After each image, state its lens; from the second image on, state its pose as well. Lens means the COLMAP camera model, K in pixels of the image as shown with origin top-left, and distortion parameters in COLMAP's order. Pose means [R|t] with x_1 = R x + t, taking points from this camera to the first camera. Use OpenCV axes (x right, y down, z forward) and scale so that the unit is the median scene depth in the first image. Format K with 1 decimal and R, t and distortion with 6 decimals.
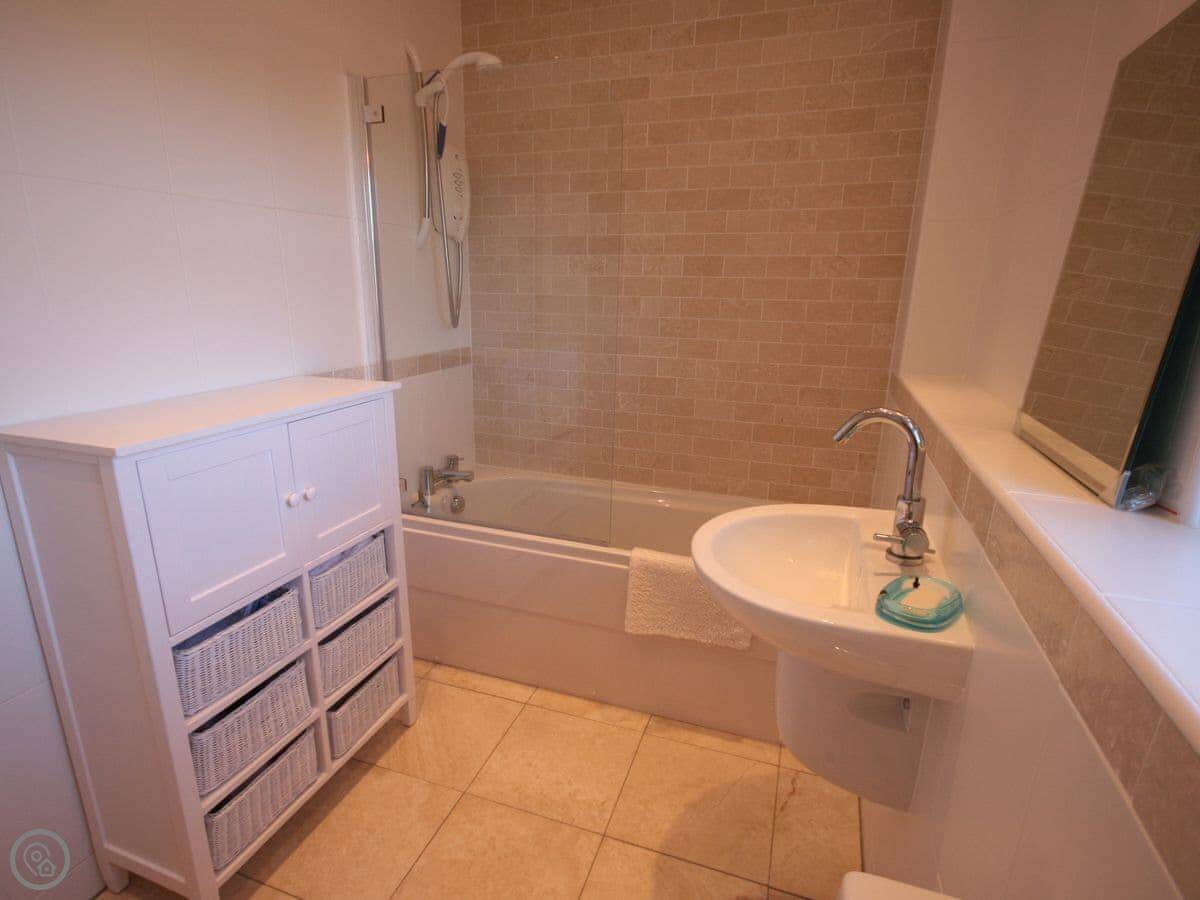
lens RADIAL K [[633.8, 0, 619.2], [0, 633.8, 458.6], [0, 0, 1]] dist [-0.002677, 0.000418]
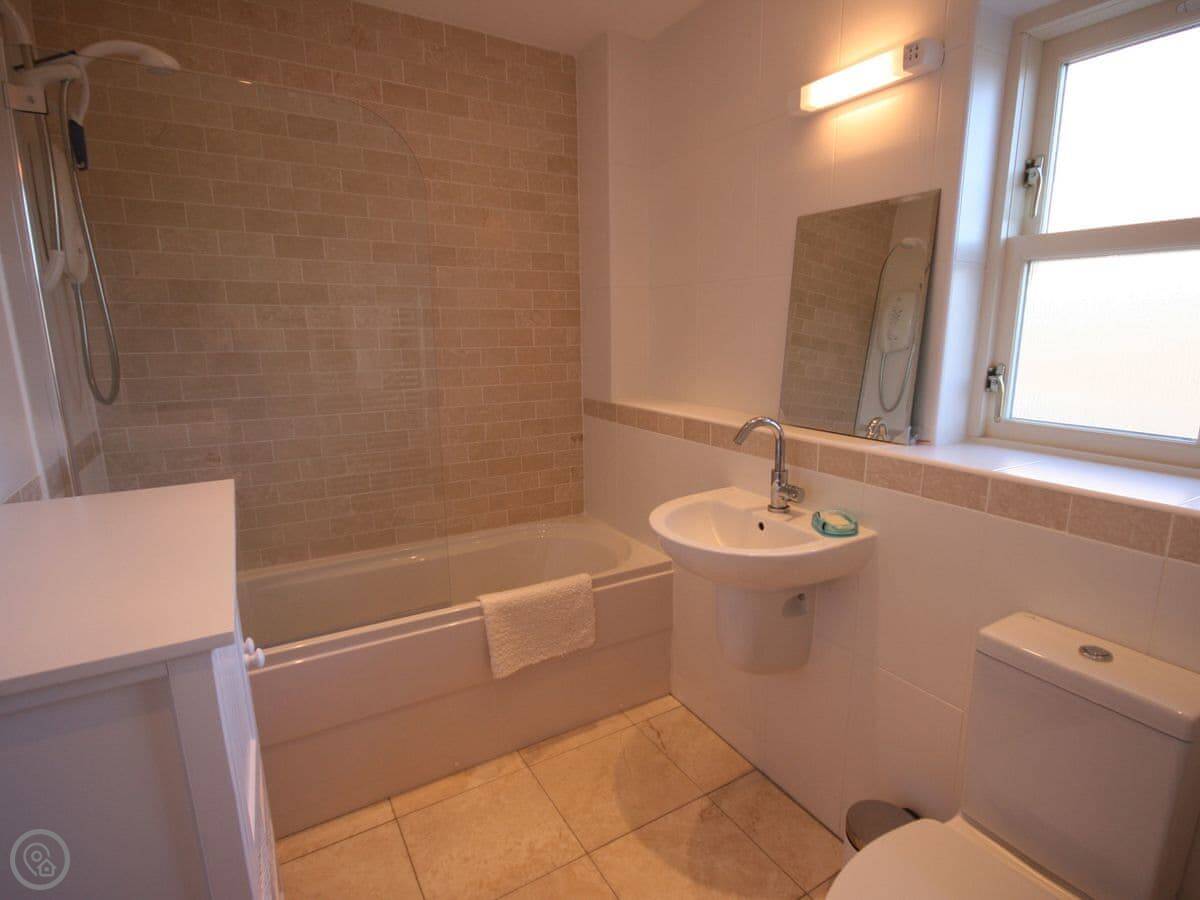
lens RADIAL K [[633.8, 0, 619.2], [0, 633.8, 458.6], [0, 0, 1]] dist [-0.002677, 0.000418]
pose [[0.619305, -0.173294, 0.765788, -0.552267], [0.213788, 0.975705, 0.047903, -0.071510], [-0.755484, 0.134050, 0.641307, 0.153815]]
